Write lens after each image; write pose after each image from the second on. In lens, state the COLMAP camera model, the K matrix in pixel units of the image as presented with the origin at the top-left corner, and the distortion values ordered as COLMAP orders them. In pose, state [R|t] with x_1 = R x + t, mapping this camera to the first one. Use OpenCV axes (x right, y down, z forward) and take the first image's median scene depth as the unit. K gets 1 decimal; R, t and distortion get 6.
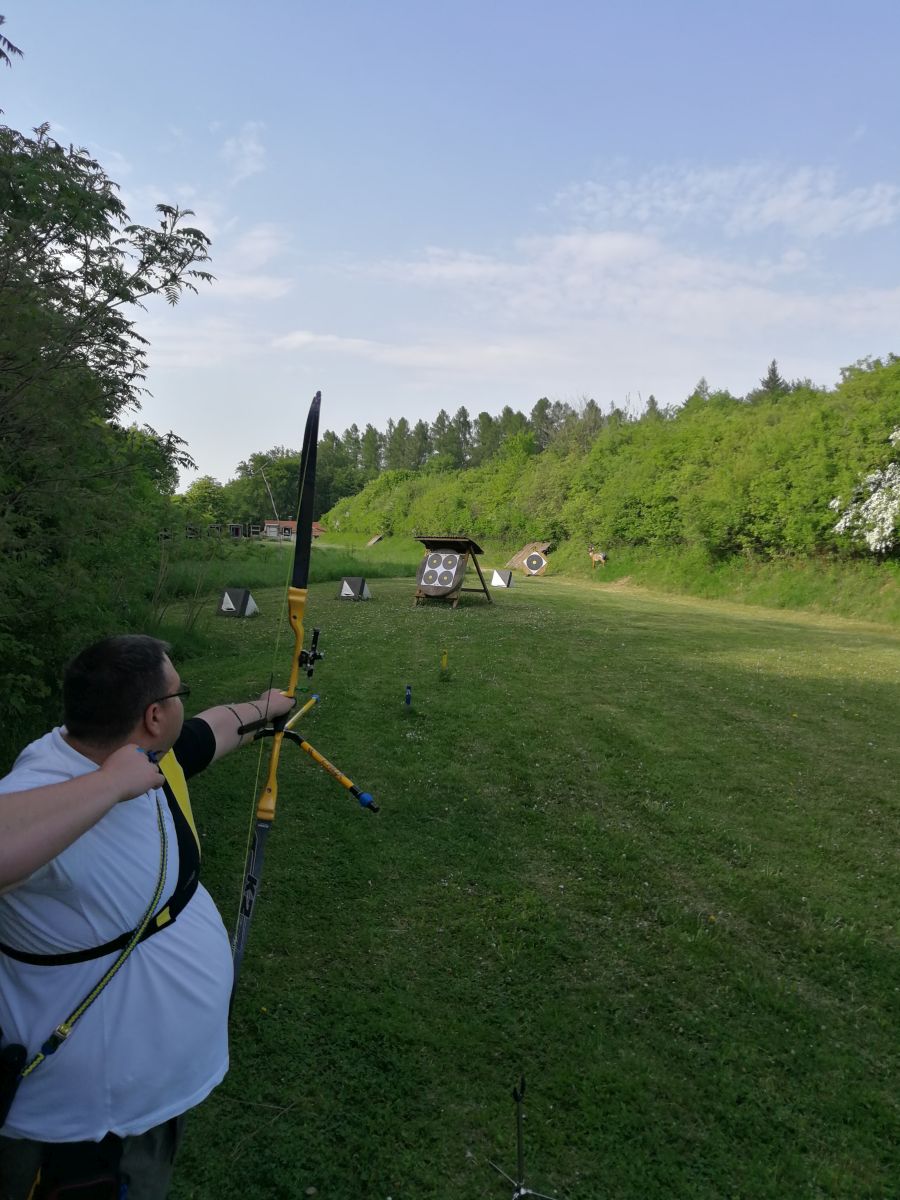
lens RADIAL K [[948.2, 0, 454.5], [0, 948.2, 626.5], [0, 0, 1]] dist [0.000565, -0.006616]
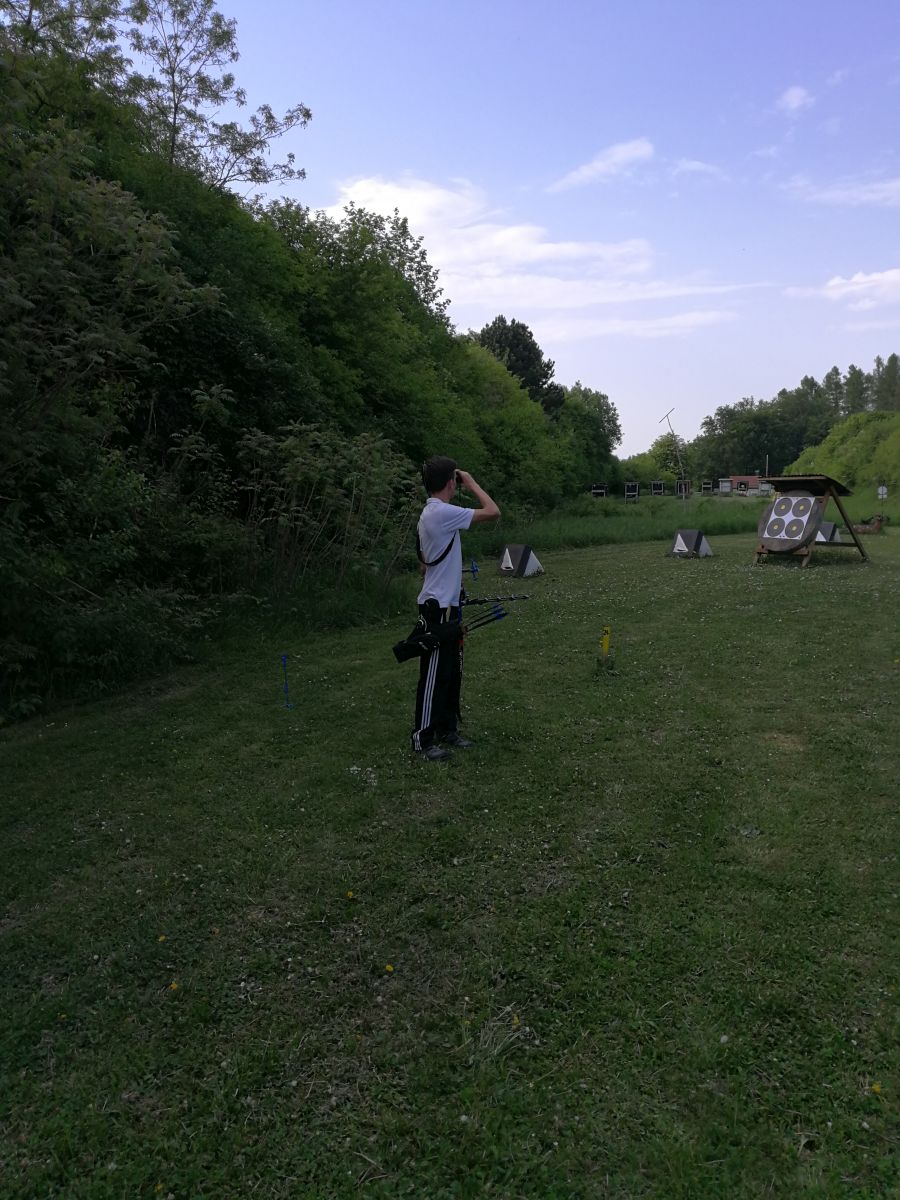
lens RADIAL K [[948.2, 0, 454.5], [0, 948.2, 626.5], [0, 0, 1]] dist [0.000565, -0.006616]
pose [[0.882553, 0.033129, -0.469045, 0.054833], [-0.013109, 0.998861, 0.045884, -0.001339], [0.470031, -0.034346, 0.881982, 0.088230]]
